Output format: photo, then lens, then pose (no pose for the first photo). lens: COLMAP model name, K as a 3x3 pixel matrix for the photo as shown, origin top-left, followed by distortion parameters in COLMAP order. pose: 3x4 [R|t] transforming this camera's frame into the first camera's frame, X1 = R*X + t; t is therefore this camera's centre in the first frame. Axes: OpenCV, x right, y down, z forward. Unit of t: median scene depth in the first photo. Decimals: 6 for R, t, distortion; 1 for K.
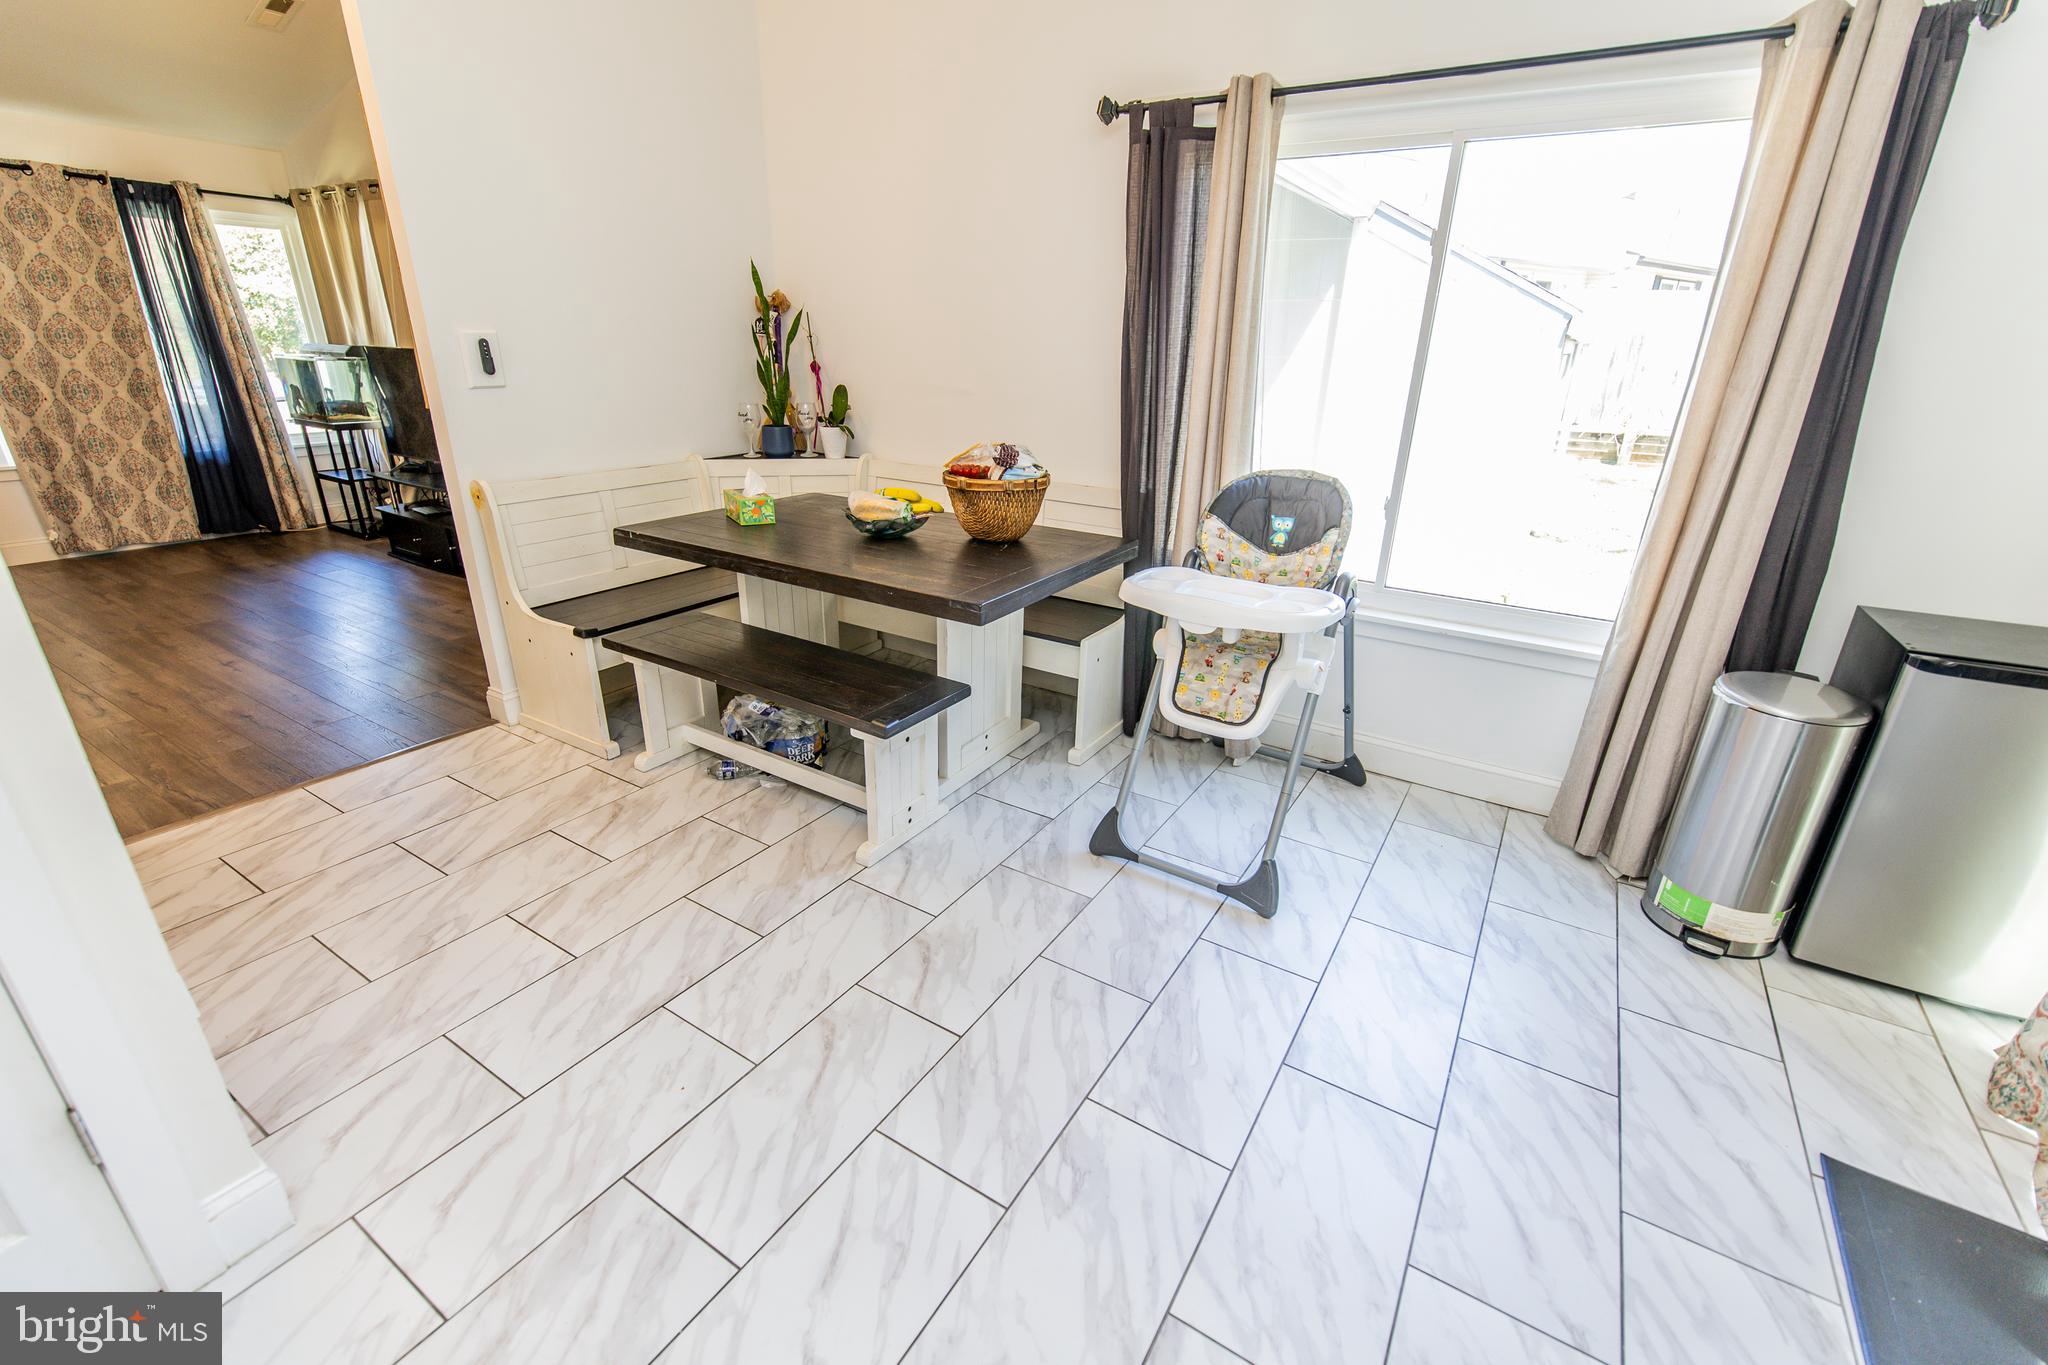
lens RADIAL K [[875.0, 0, 1030.0], [0, 875.0, 689.1], [0, 0, 1]] dist [-0.000619, -0.000430]
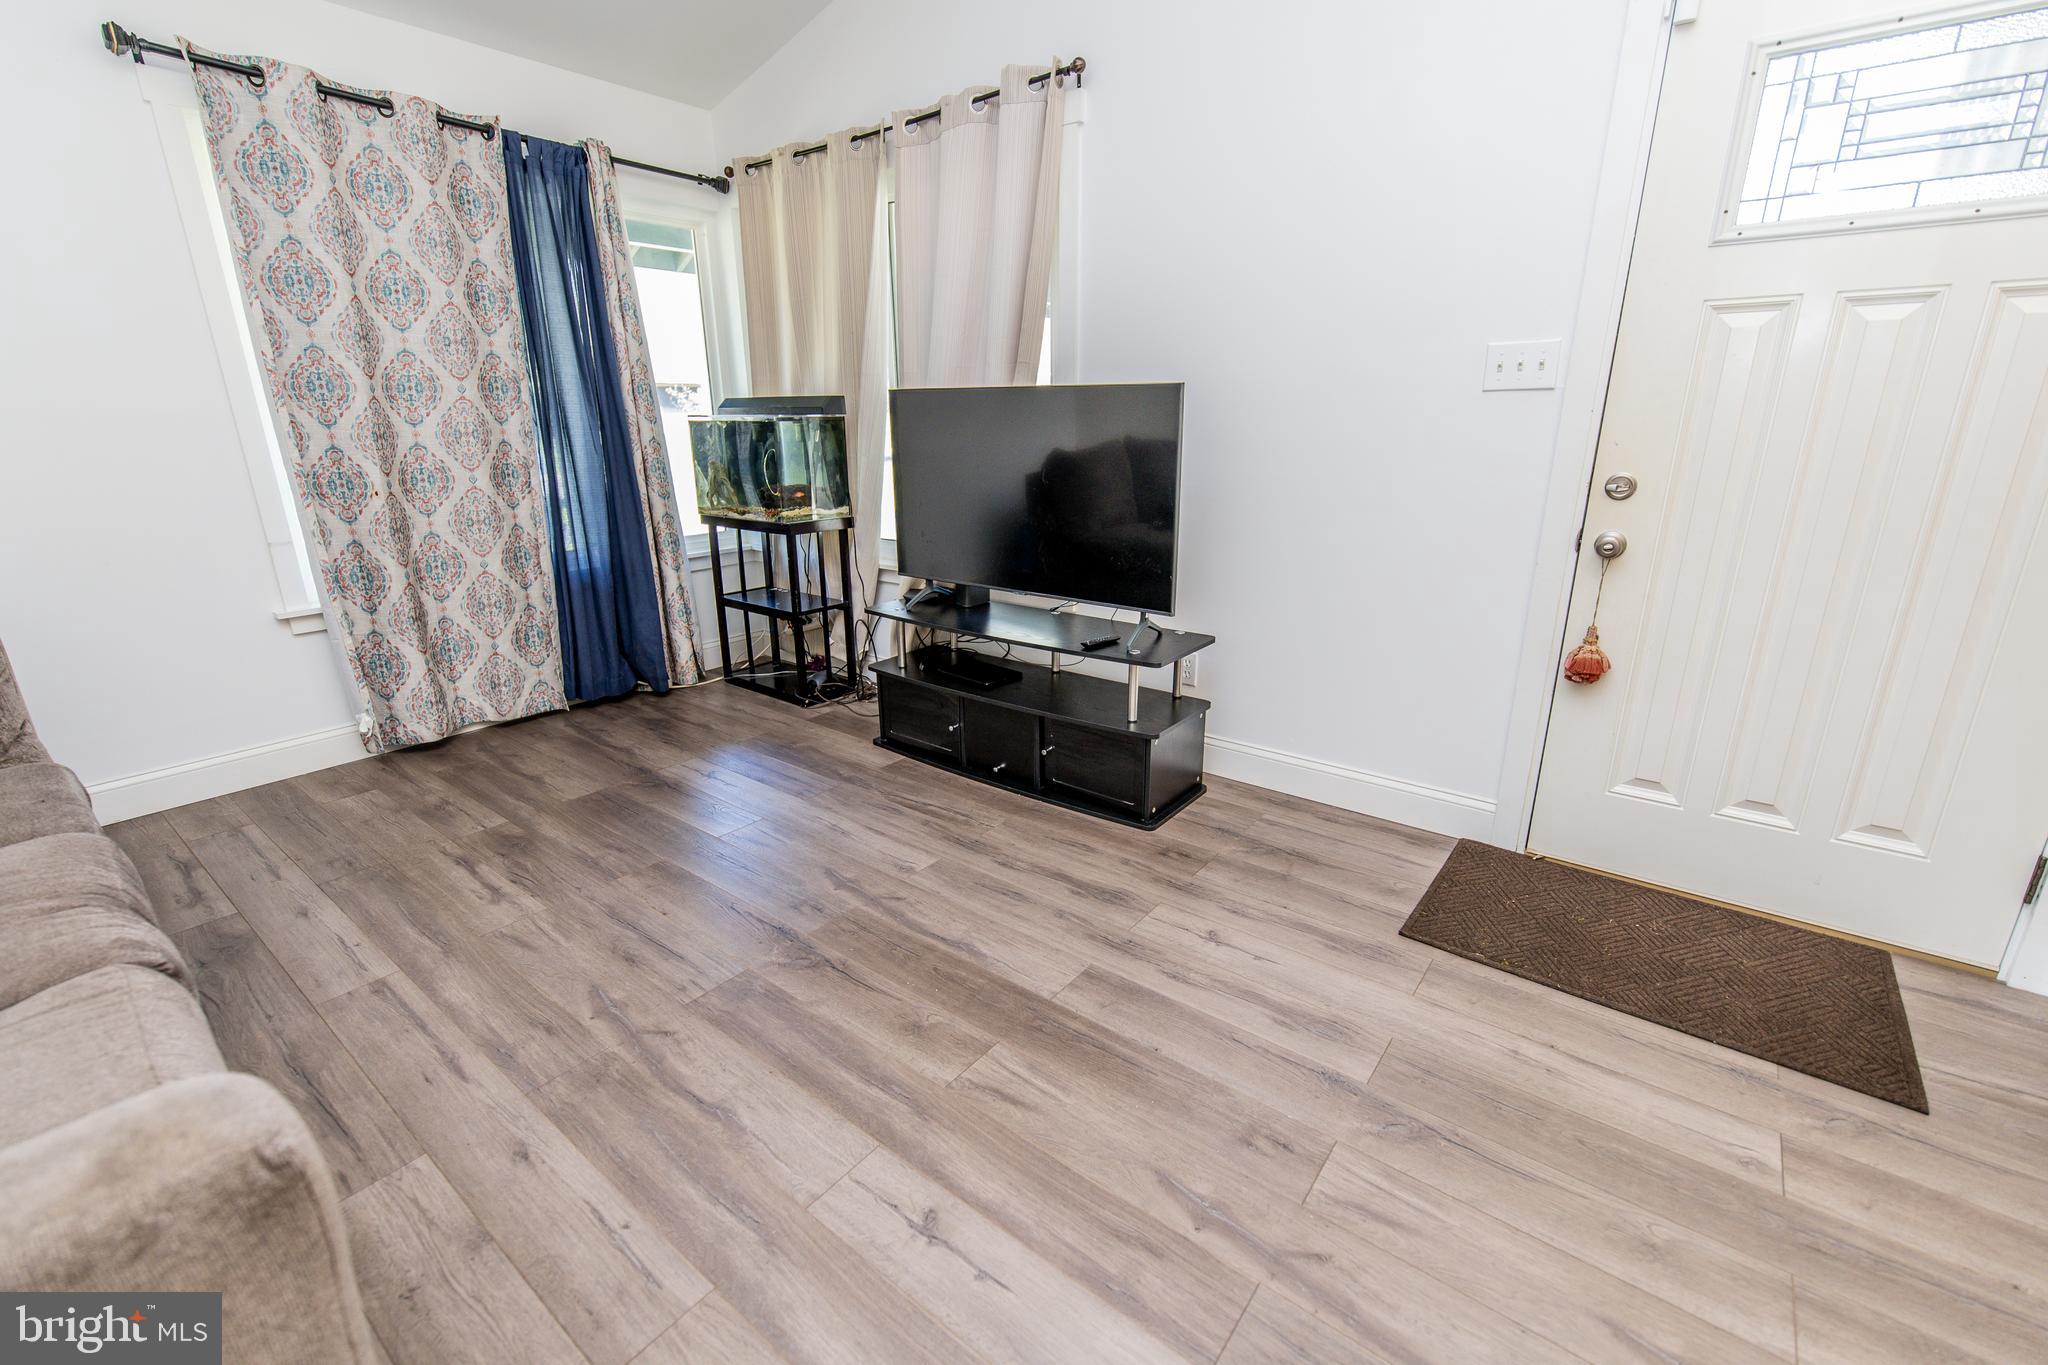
lens RADIAL K [[876.0, 0, 1031.4], [0, 876.0, 680.3], [0, 0, 1]] dist [-0.002143, -0.000192]
pose [[0.994503, 0.003001, -0.104670, -0.608124], [-0.011526, 0.996652, -0.080941, -0.159924], [0.104076, 0.081702, 0.991208, 0.460601]]
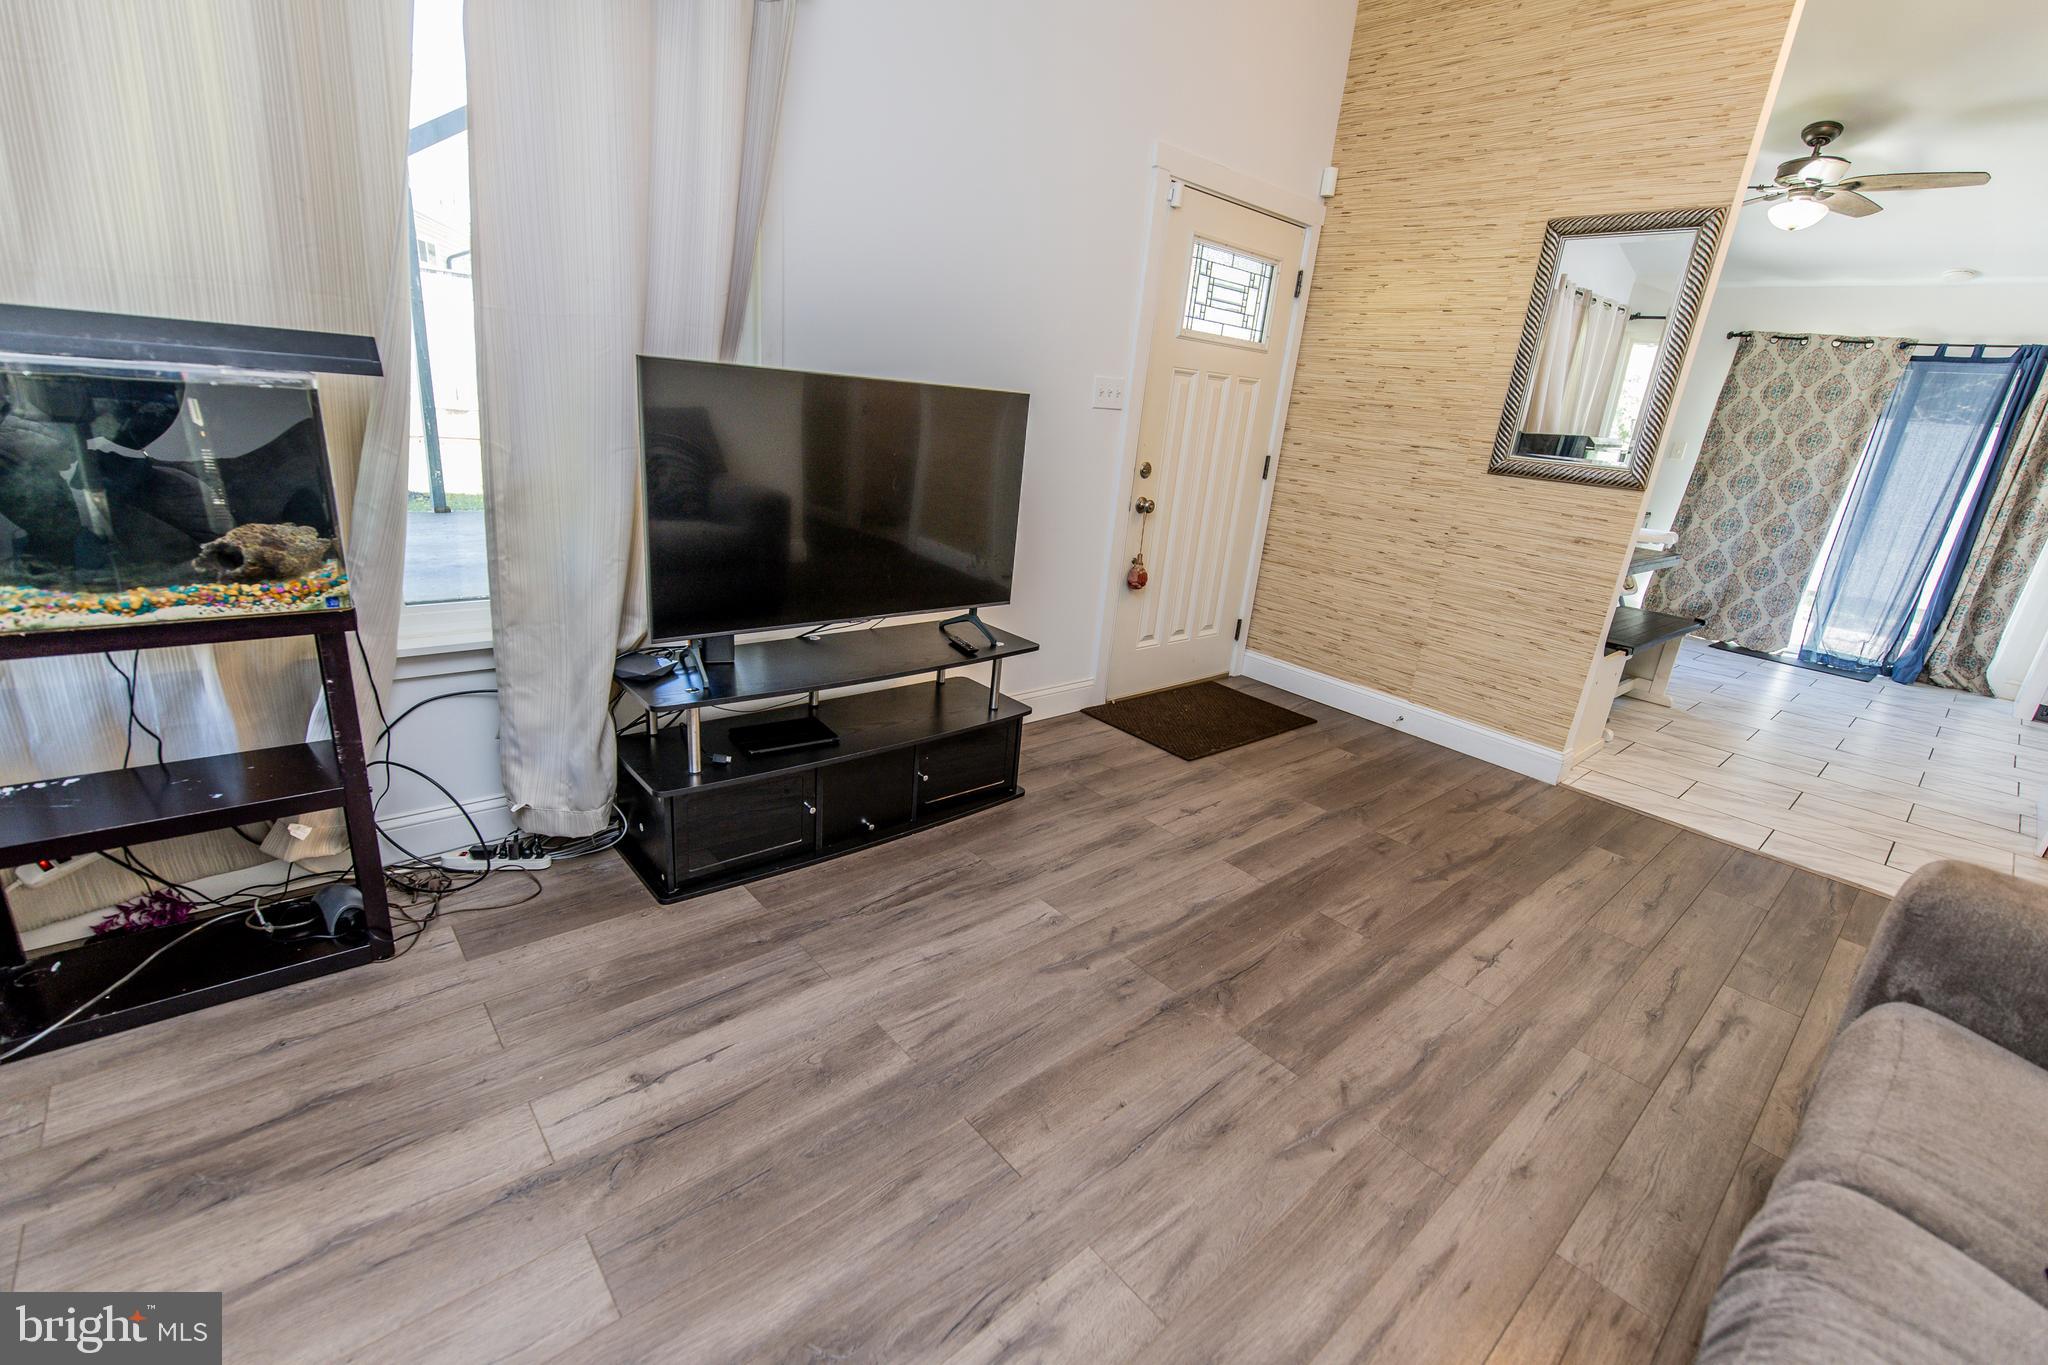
lens RADIAL K [[873.1, 0, 1028.0], [0, 873.1, 685.3], [0, 0, 1]] dist [-0.001409, -0.001202]
pose [[0.287401, -0.300160, 0.909563, -1.072924], [0.276357, 0.935227, 0.221307, -0.301915], [-0.917075, 0.187760, 0.351737, 0.752758]]
